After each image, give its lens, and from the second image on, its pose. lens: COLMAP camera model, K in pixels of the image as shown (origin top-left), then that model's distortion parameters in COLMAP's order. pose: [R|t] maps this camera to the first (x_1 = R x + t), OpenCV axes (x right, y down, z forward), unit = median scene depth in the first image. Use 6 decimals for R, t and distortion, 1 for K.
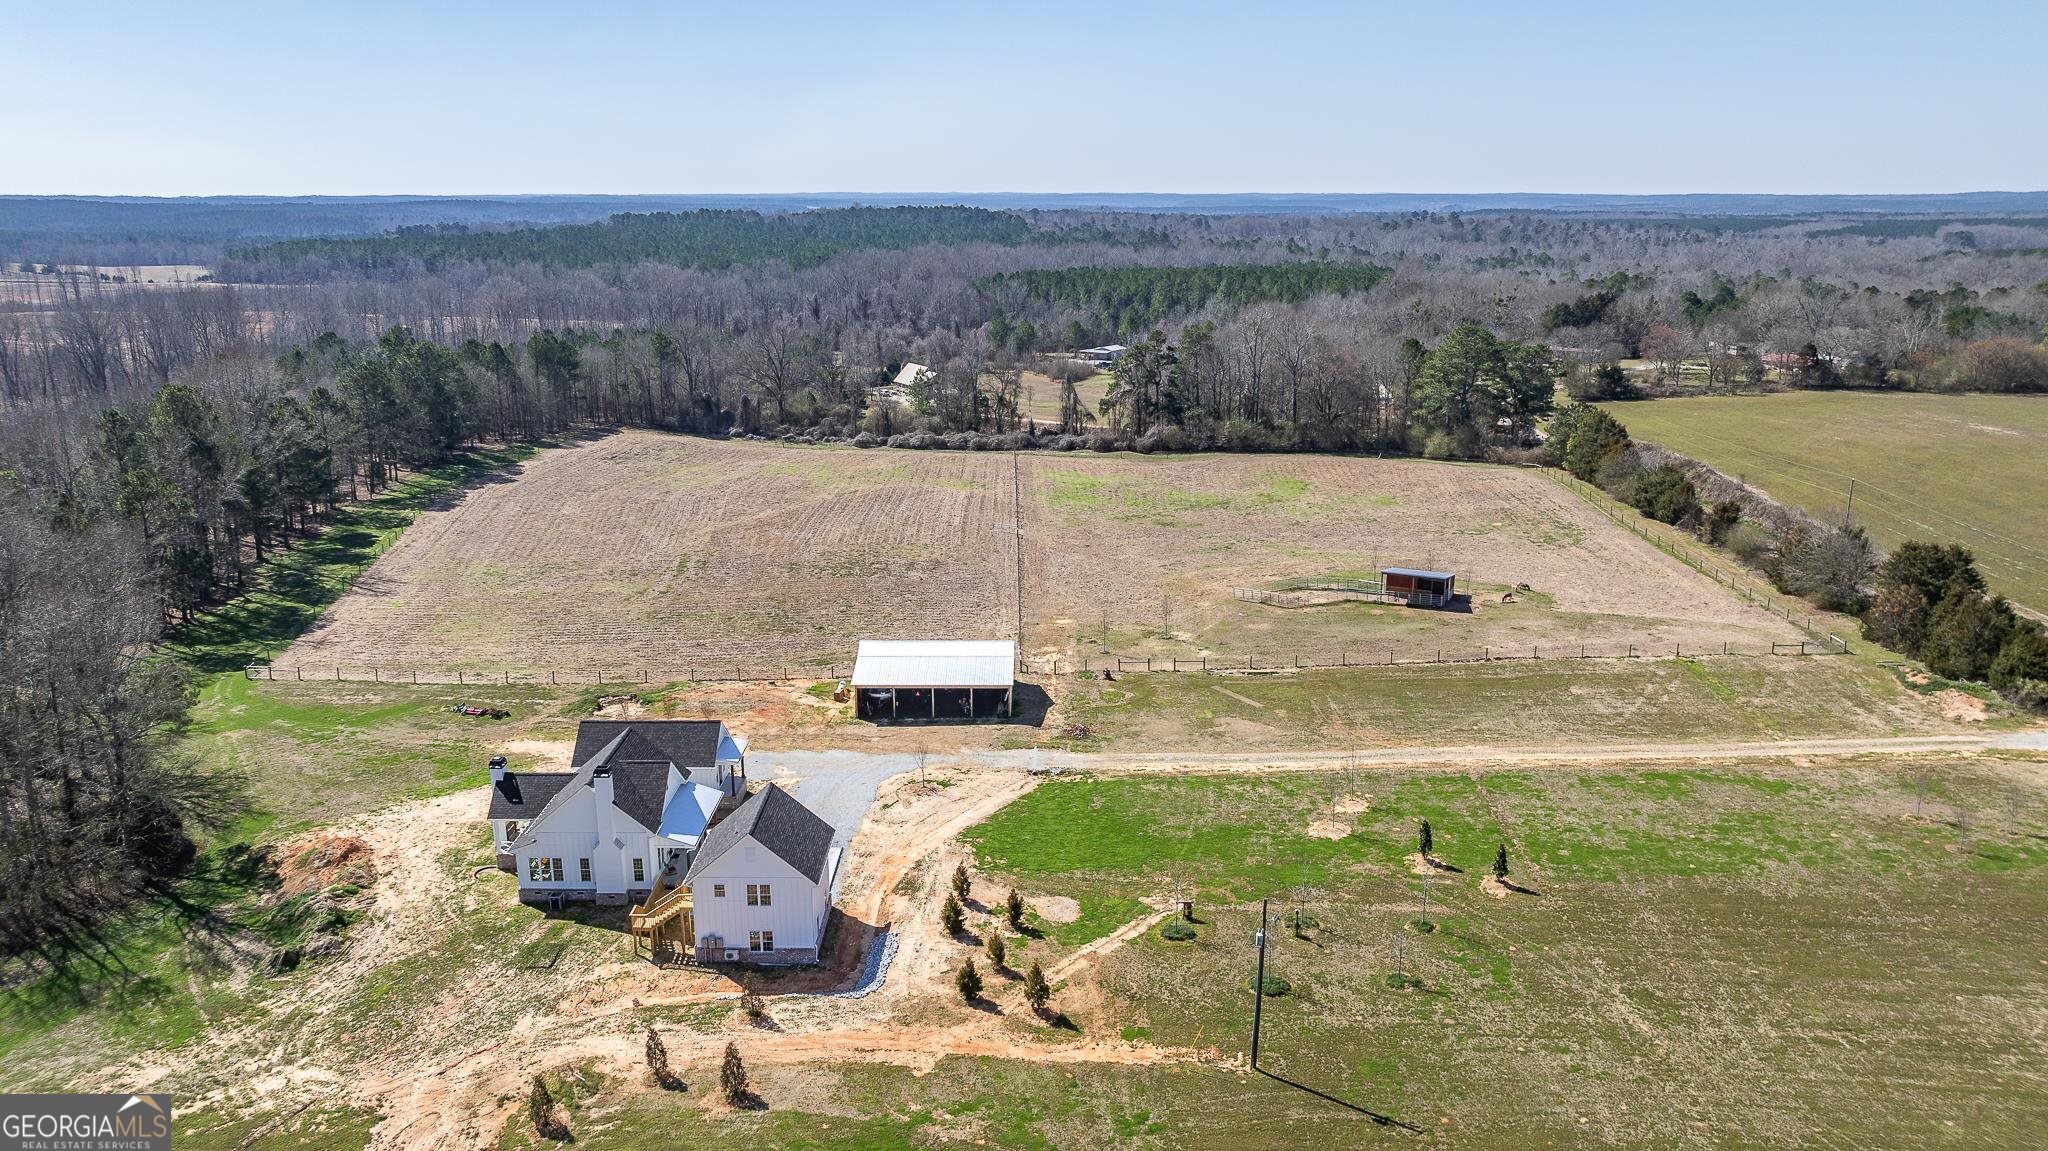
lens RADIAL K [[1442.0, 0, 1024.0], [0, 1442.0, 575.5], [0, 0, 1]] dist [-0.035654, 0.036314]
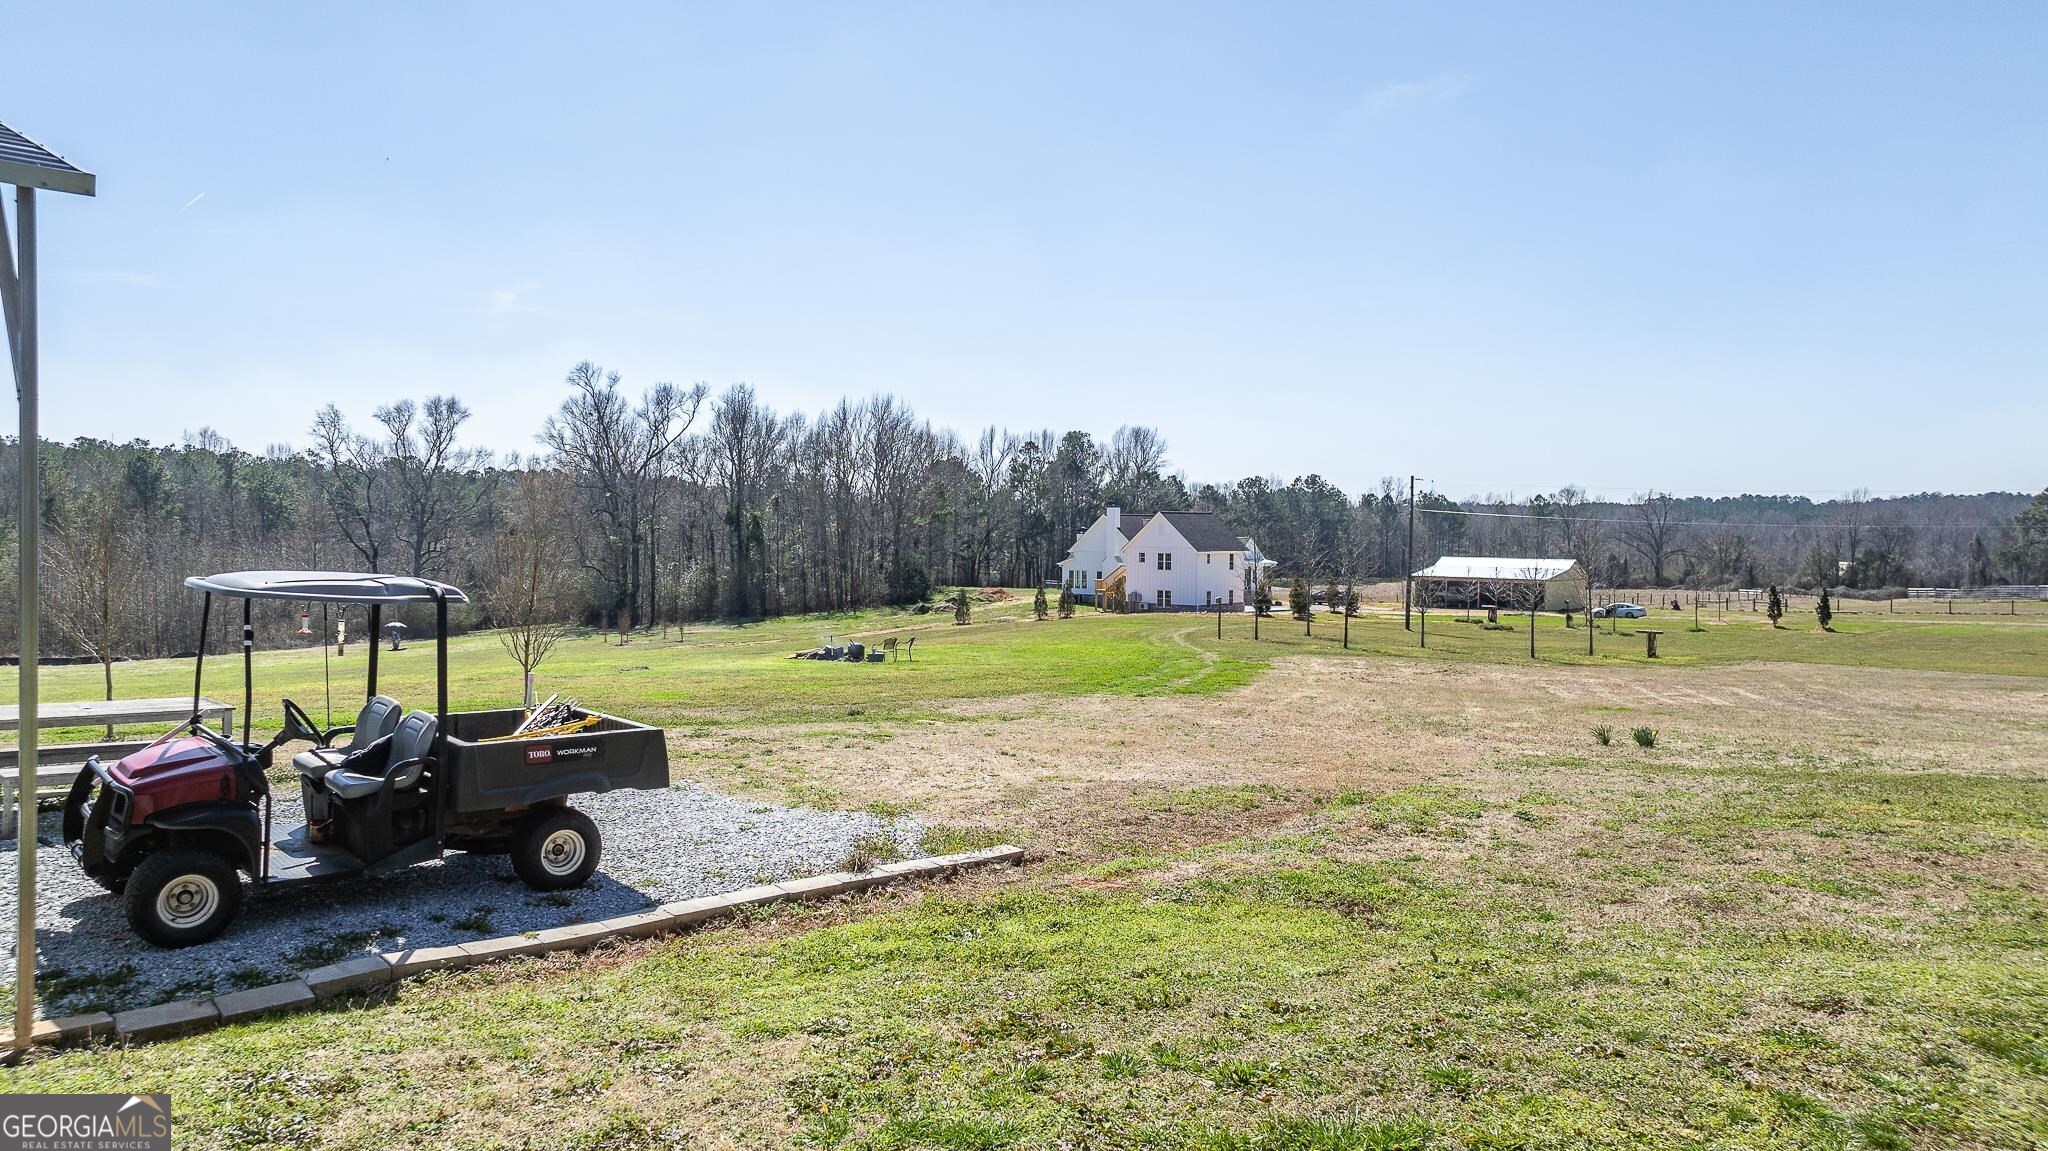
lens RADIAL K [[1442.0, 0, 1024.0], [0, 1442.0, 575.5], [0, 0, 1]] dist [-0.035654, 0.036314]
pose [[0.750449, 0.032659, -0.660121, 0.481820], [-0.181025, 0.970741, -0.157770, 0.368398], [0.635654, 0.237897, 0.734404, -0.071924]]
